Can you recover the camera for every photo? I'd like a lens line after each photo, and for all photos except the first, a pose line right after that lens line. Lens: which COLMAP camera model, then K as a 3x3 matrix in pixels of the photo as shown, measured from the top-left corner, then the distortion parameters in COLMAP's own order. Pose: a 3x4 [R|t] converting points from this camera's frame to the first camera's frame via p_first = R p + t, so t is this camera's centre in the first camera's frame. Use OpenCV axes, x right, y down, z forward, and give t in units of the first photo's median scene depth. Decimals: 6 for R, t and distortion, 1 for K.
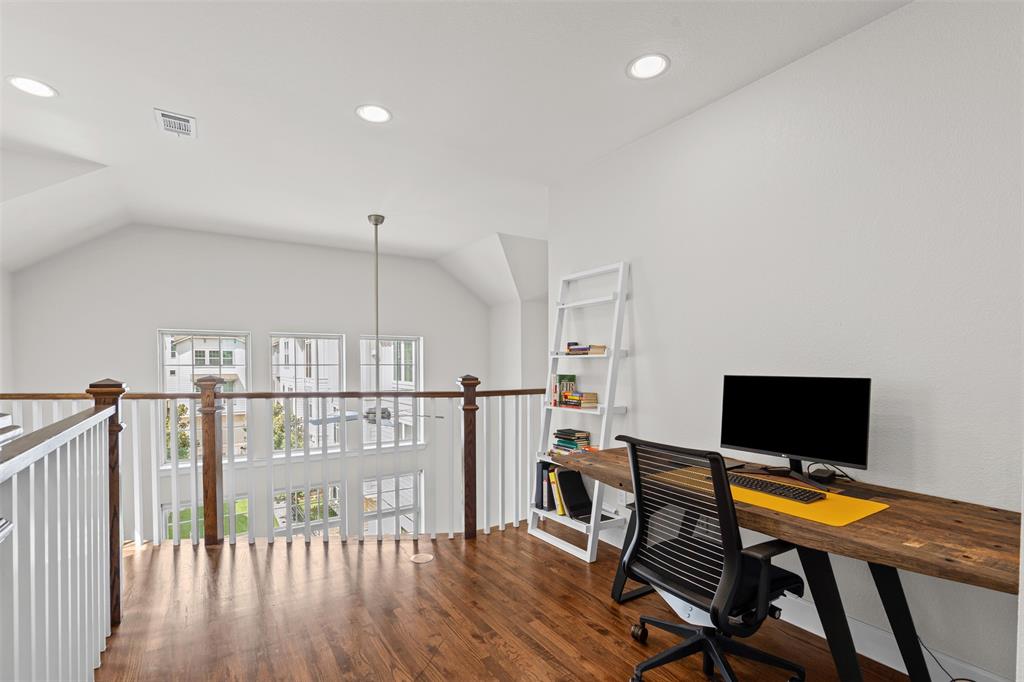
lens RADIAL K [[469.3, 0, 490.3], [0, 469.3, 358.1], [0, 0, 1]] dist [-0.001968, -0.000448]
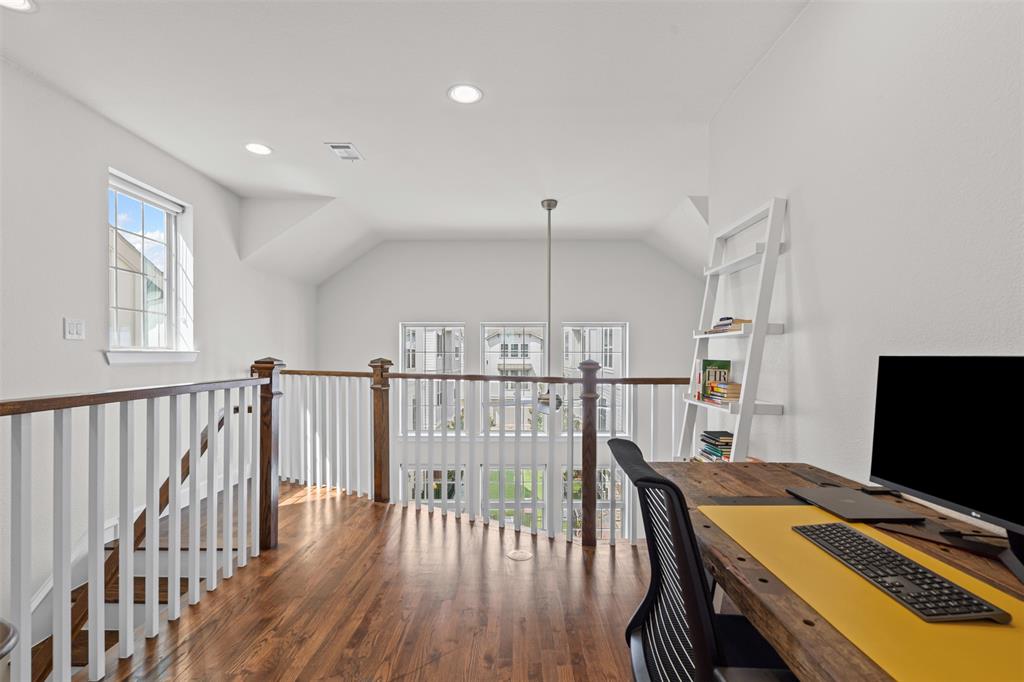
lens RADIAL K [[458.2, 0, 508.9], [0, 458.2, 345.0], [0, 0, 1]] dist [-0.002356, 0.000826]
pose [[0.844141, -0.009826, -0.536031, 0.291171], [0.003822, 0.999917, -0.012310, 0.019506], [0.536107, 0.008342, 0.844109, 0.197587]]
